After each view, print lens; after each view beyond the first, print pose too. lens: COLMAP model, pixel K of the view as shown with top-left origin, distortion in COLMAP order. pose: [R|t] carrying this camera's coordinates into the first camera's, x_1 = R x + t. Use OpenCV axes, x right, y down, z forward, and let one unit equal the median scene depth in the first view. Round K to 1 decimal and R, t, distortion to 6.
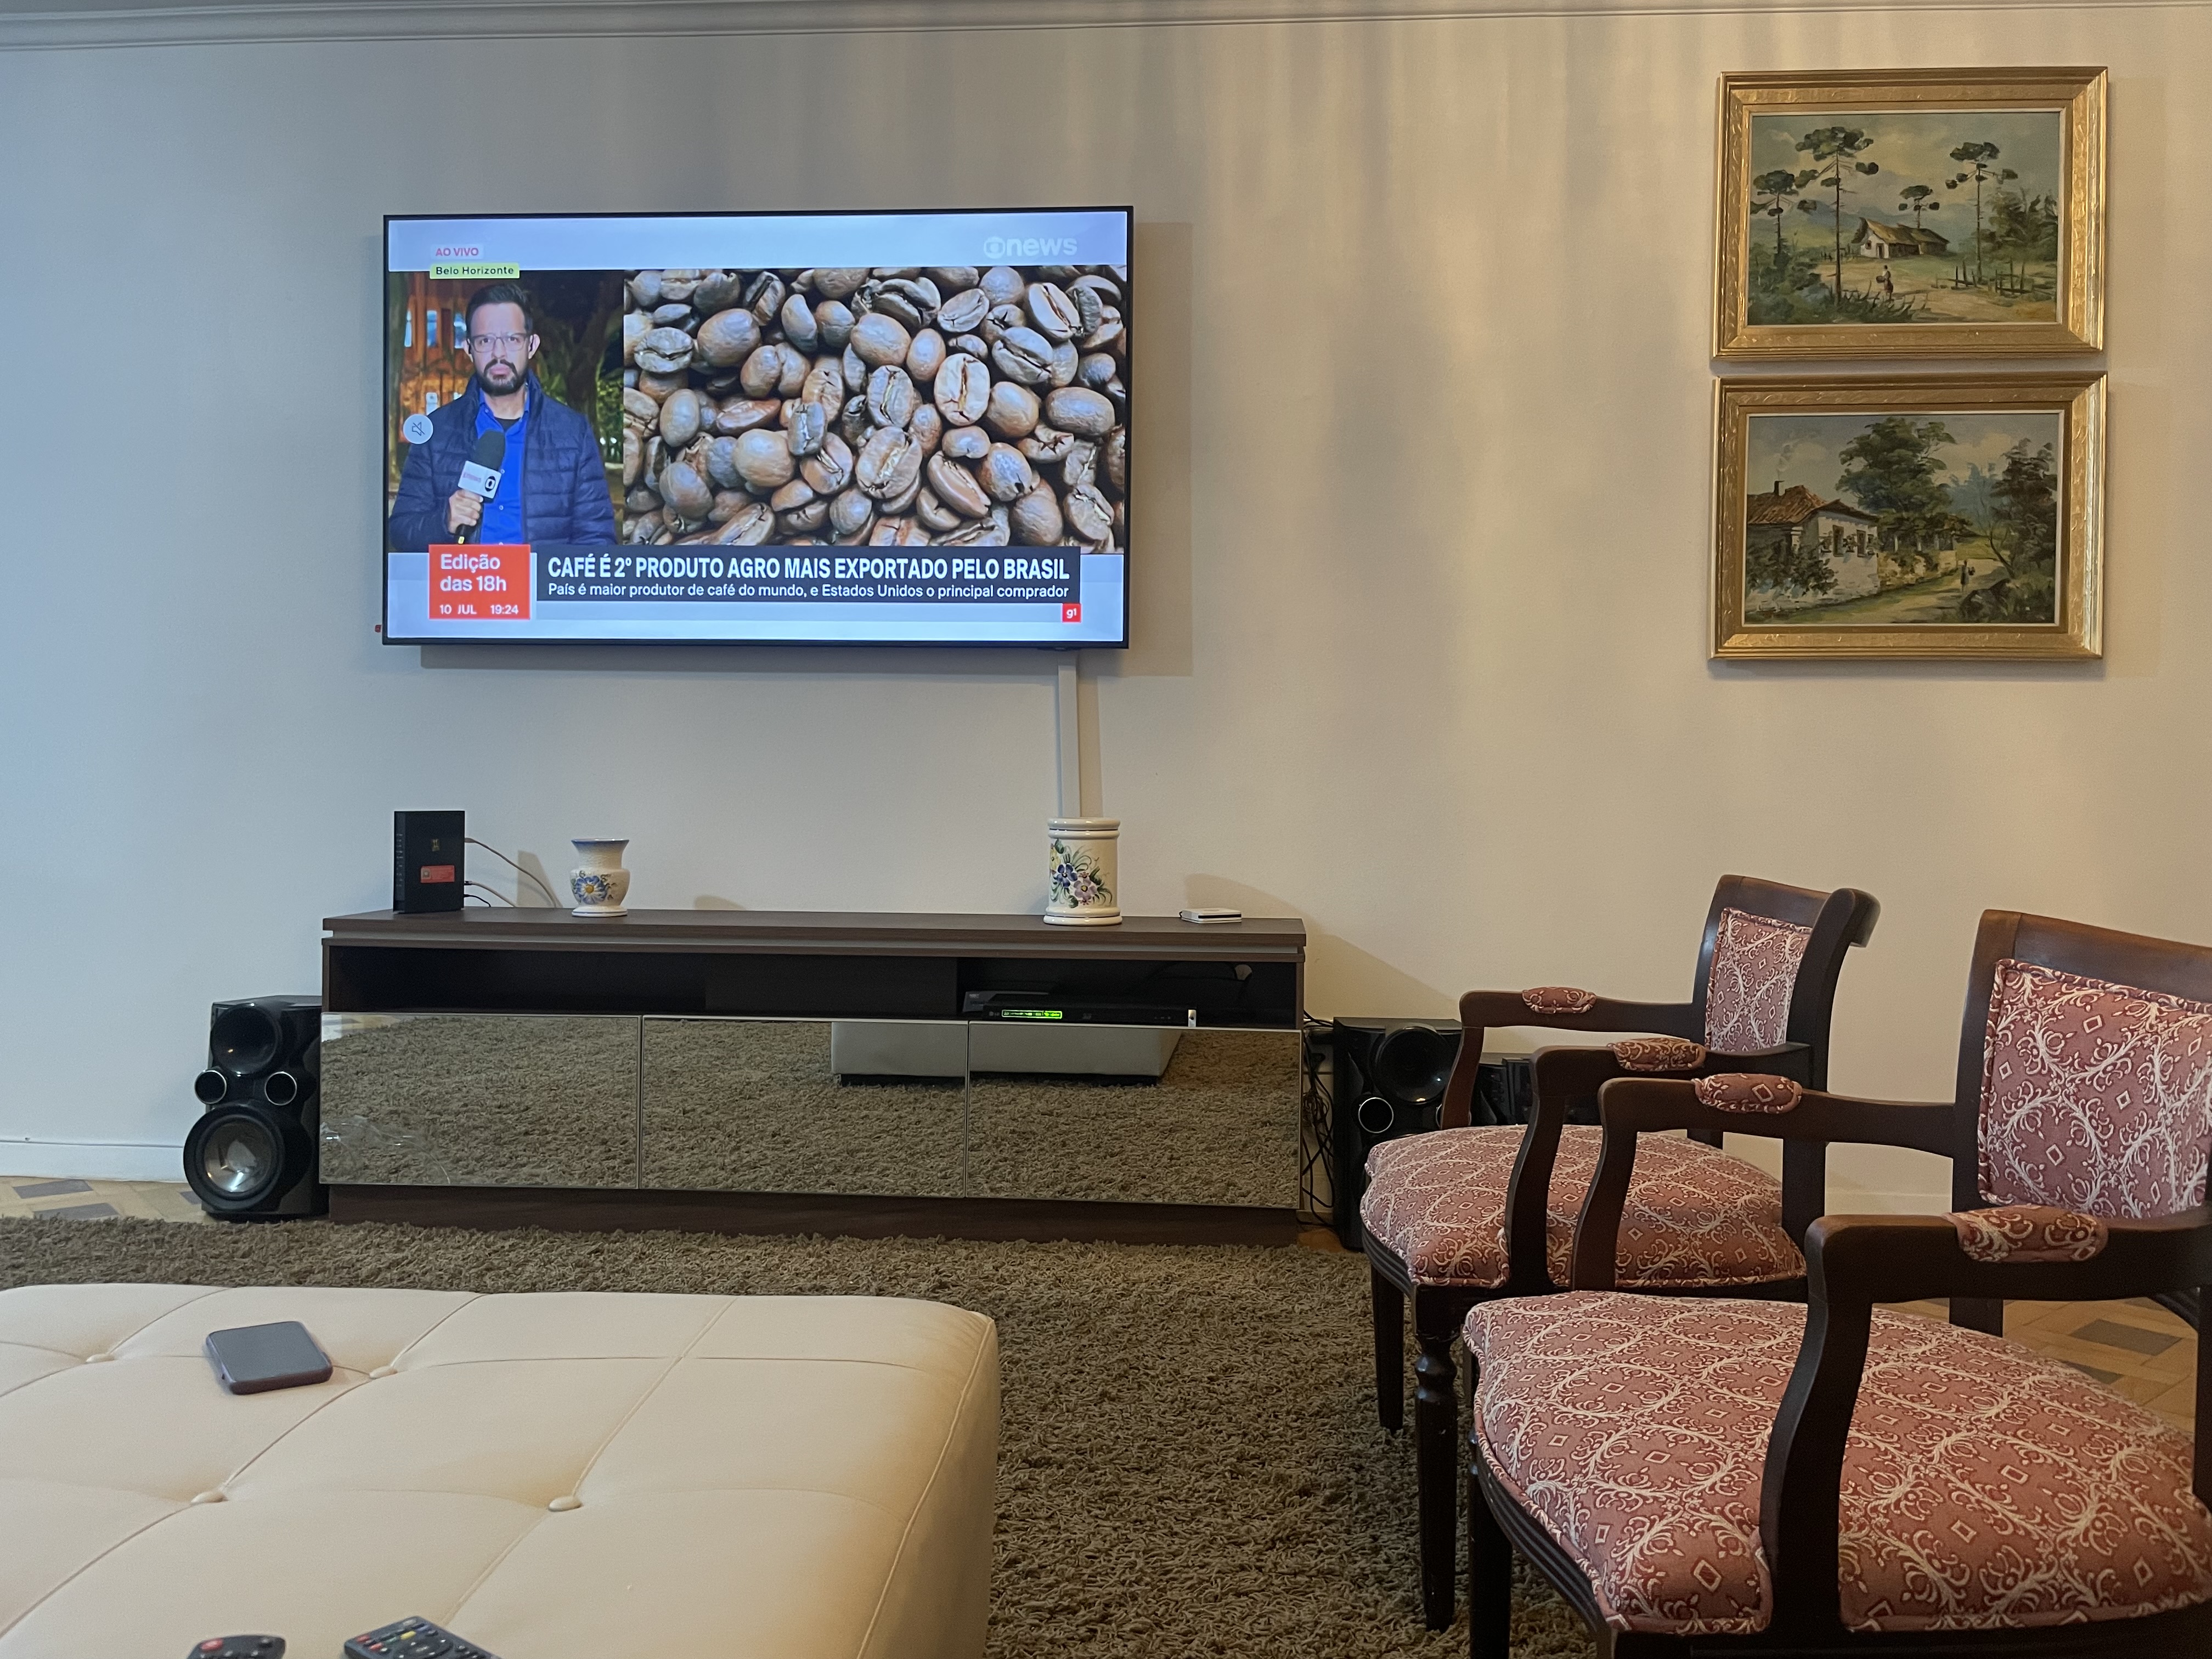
lens RADIAL K [[1691.2, 0, 1137.6], [0, 1691.2, 811.6], [0, 0, 1]] dist [0.082065, -0.114112]
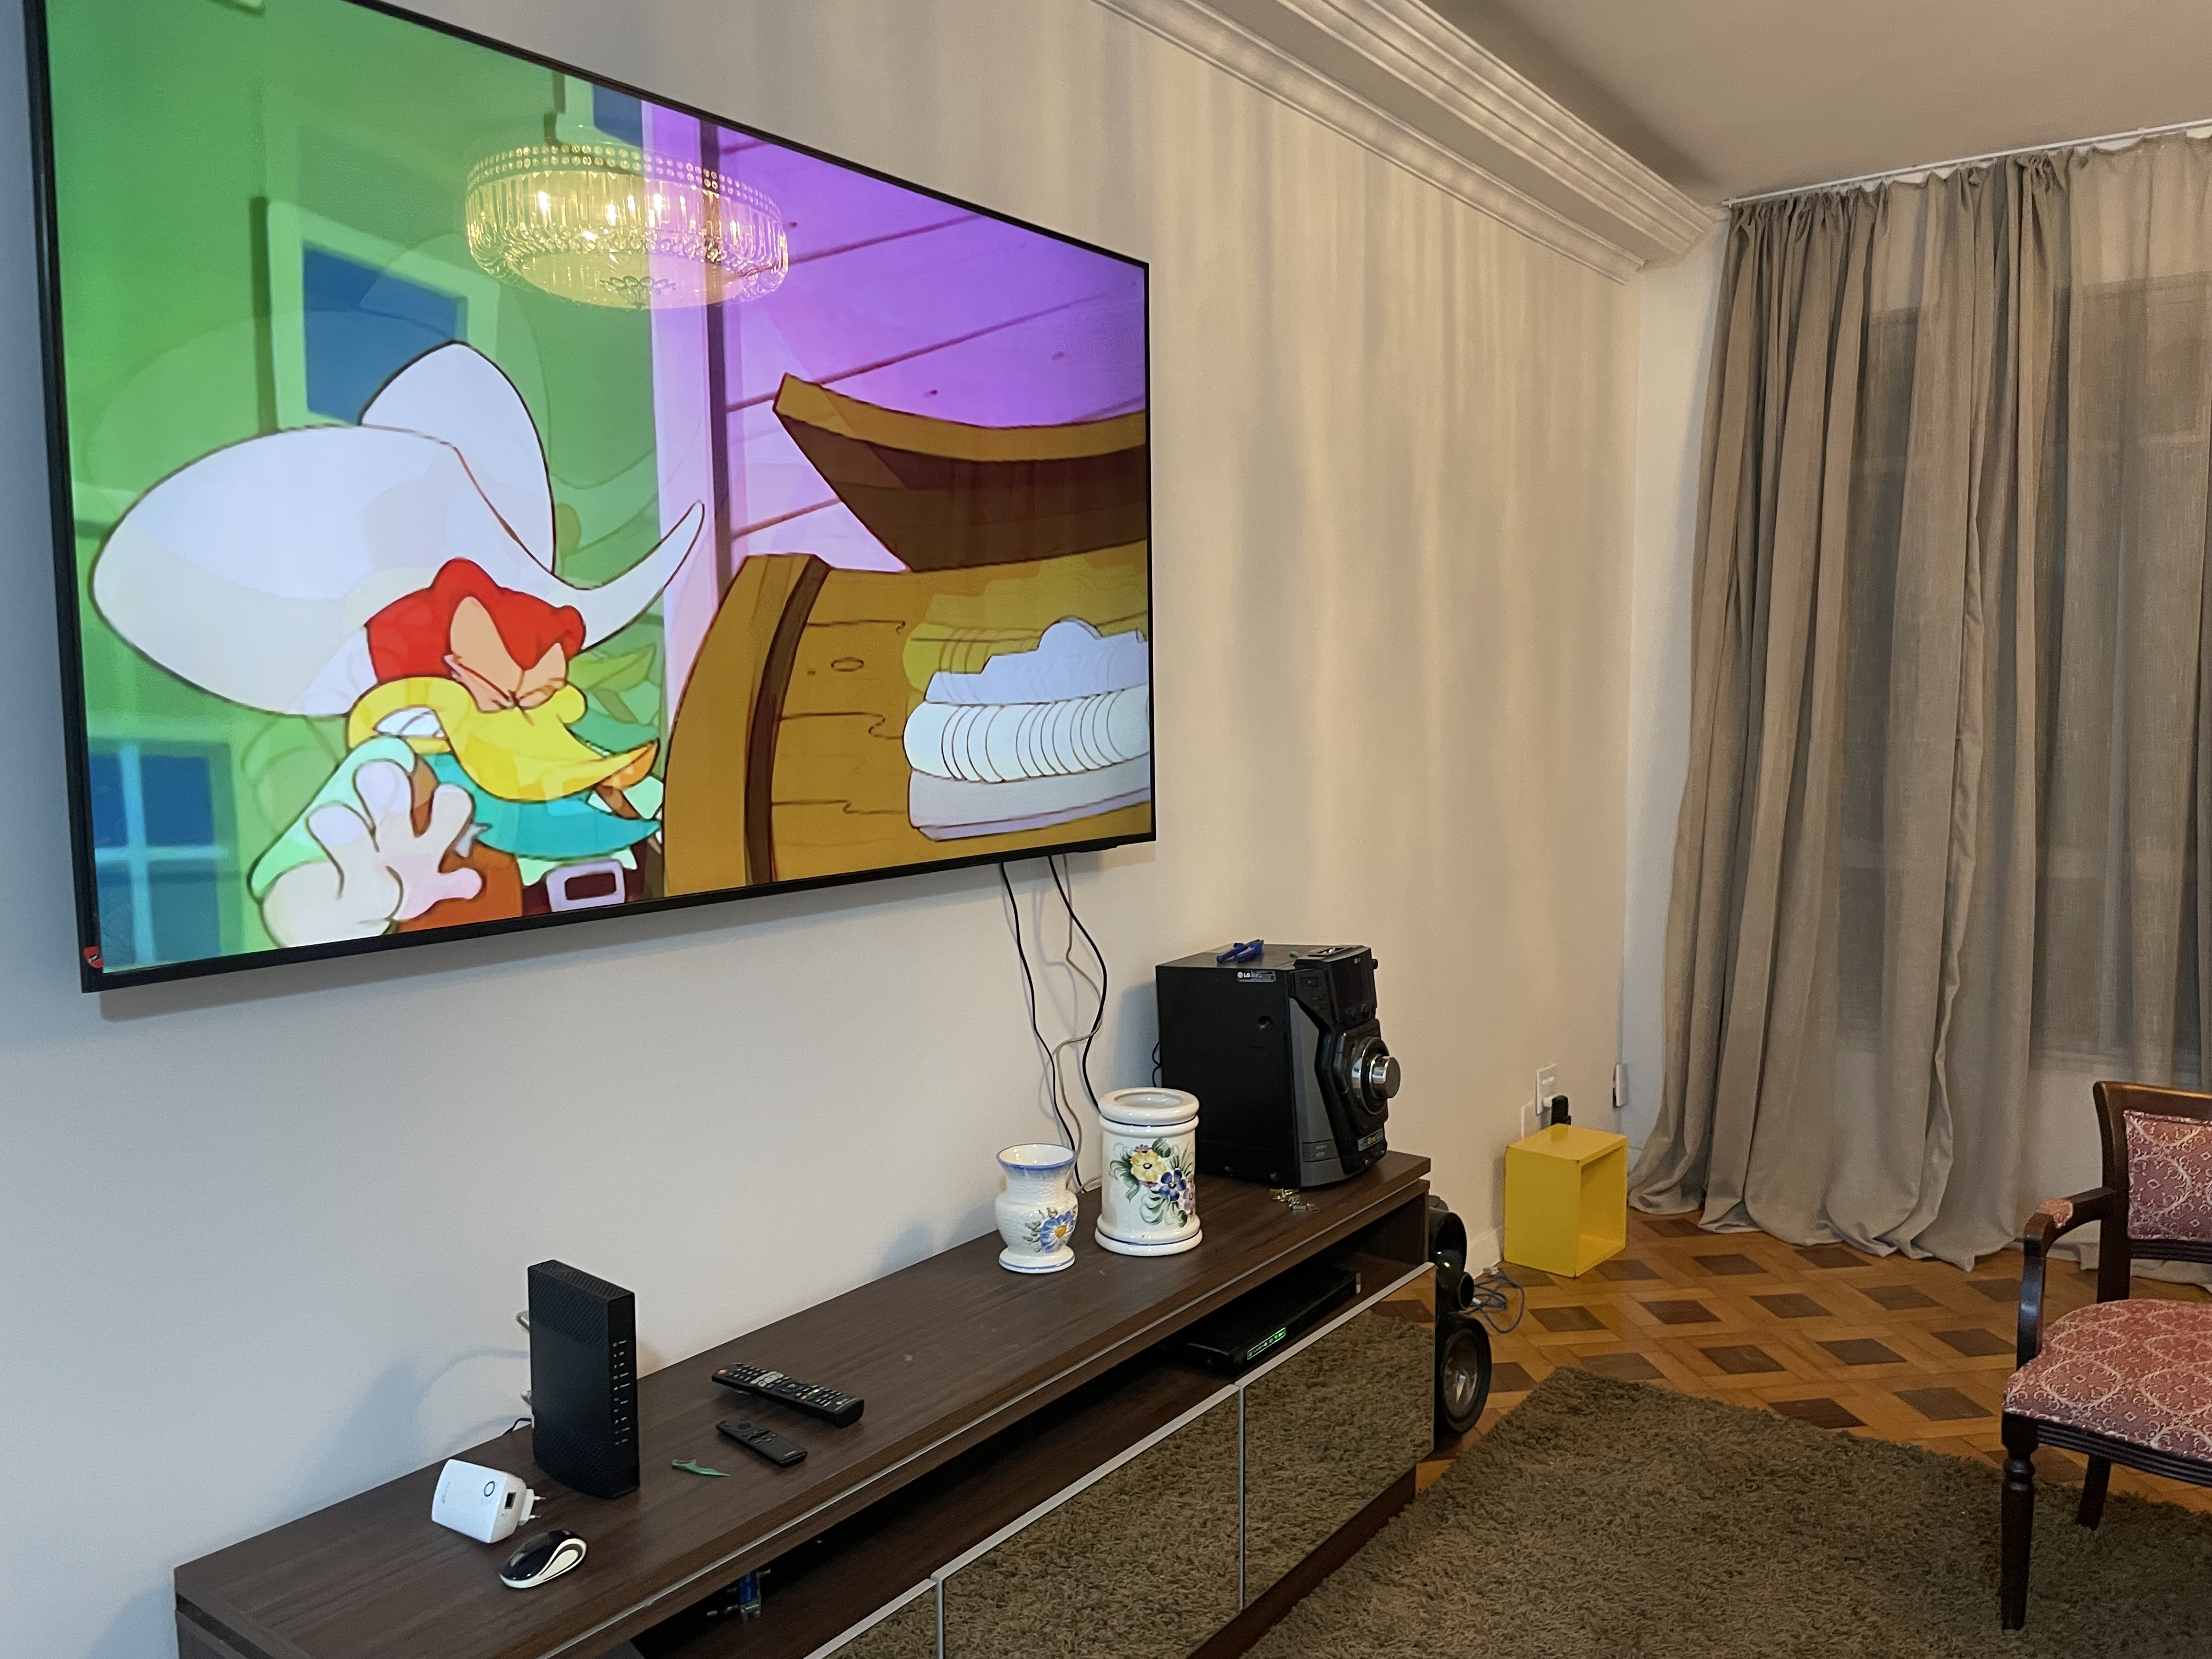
lens RADIAL K [[1691.2, 0, 1108.7], [0, 1691.2, 832.3], [0, 0, 1]] dist [0.082065, -0.114112]
pose [[0.521110, -0.091926, 0.848525, -0.680180], [0.015125, 0.995021, 0.098508, -0.177831], [-0.853356, -0.038500, 0.519906, 0.608411]]
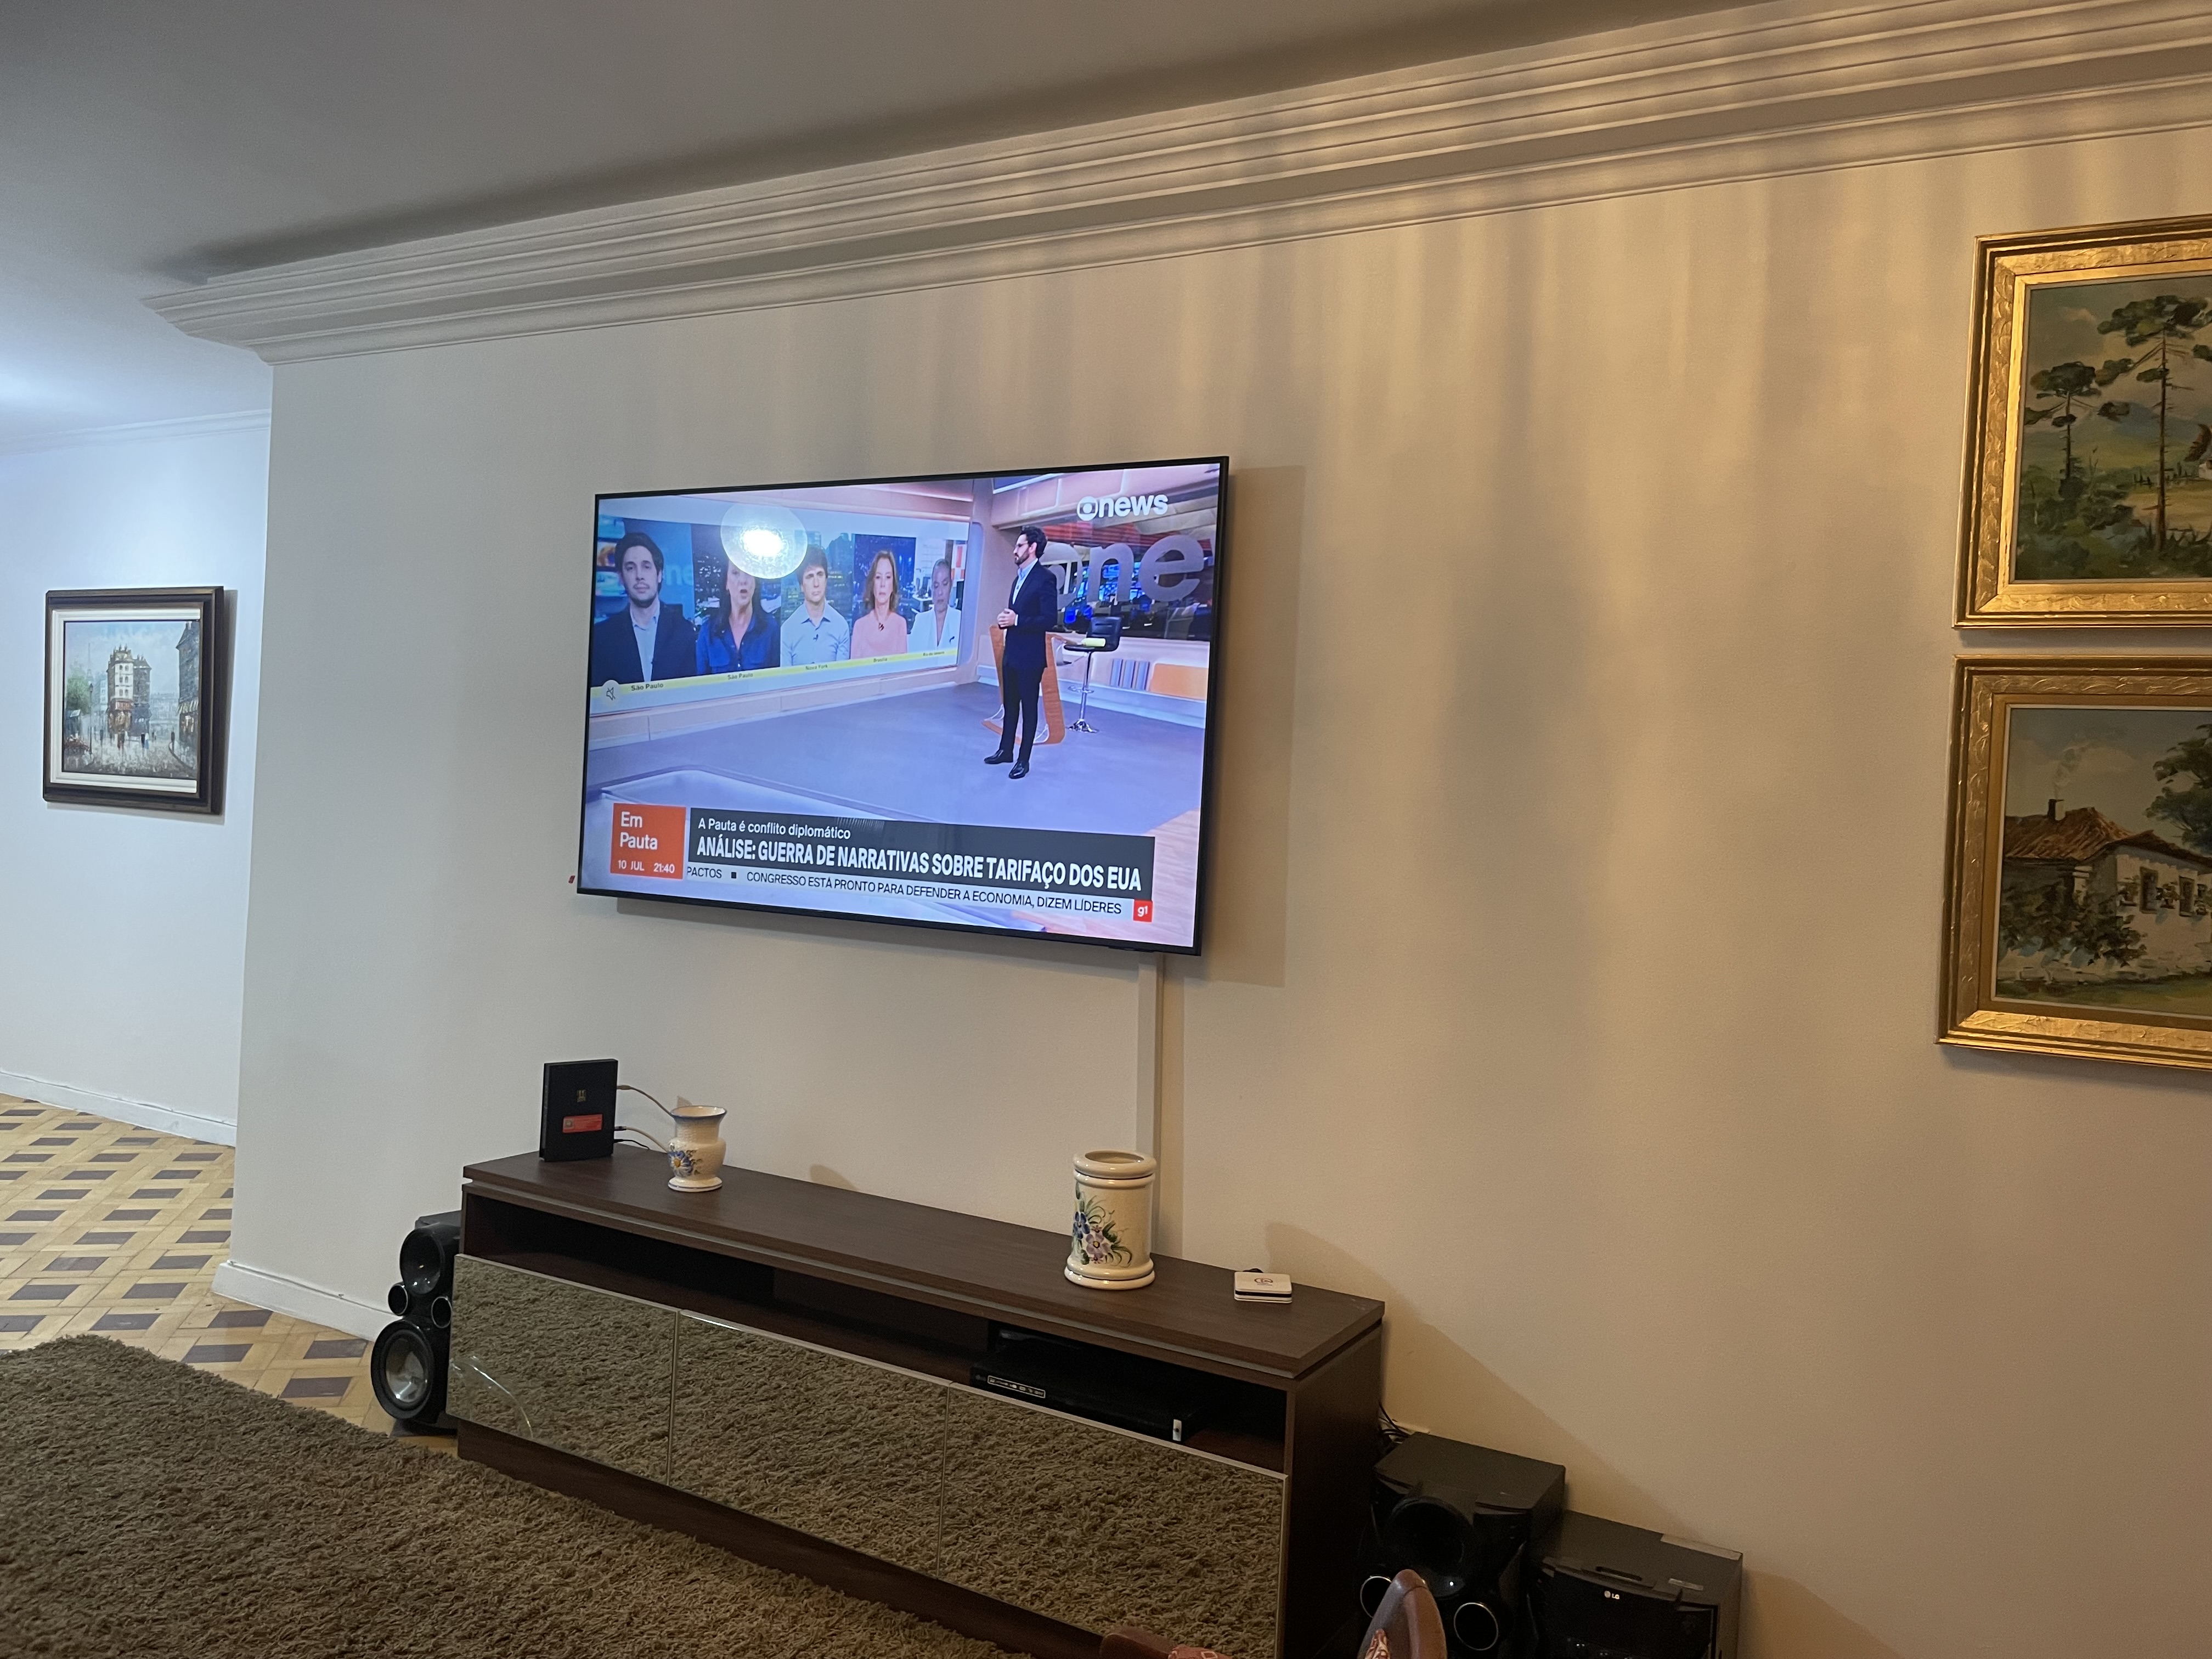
lens RADIAL K [[1691.2, 0, 1085.8], [0, 1691.2, 804.6], [0, 0, 1]] dist [0.082065, -0.114112]
pose [[0.897175, 0.037577, -0.440074, 0.323890], [-0.044868, 0.998974, -0.006172, -0.167028], [0.439391, 0.025283, 0.897940, 0.187372]]
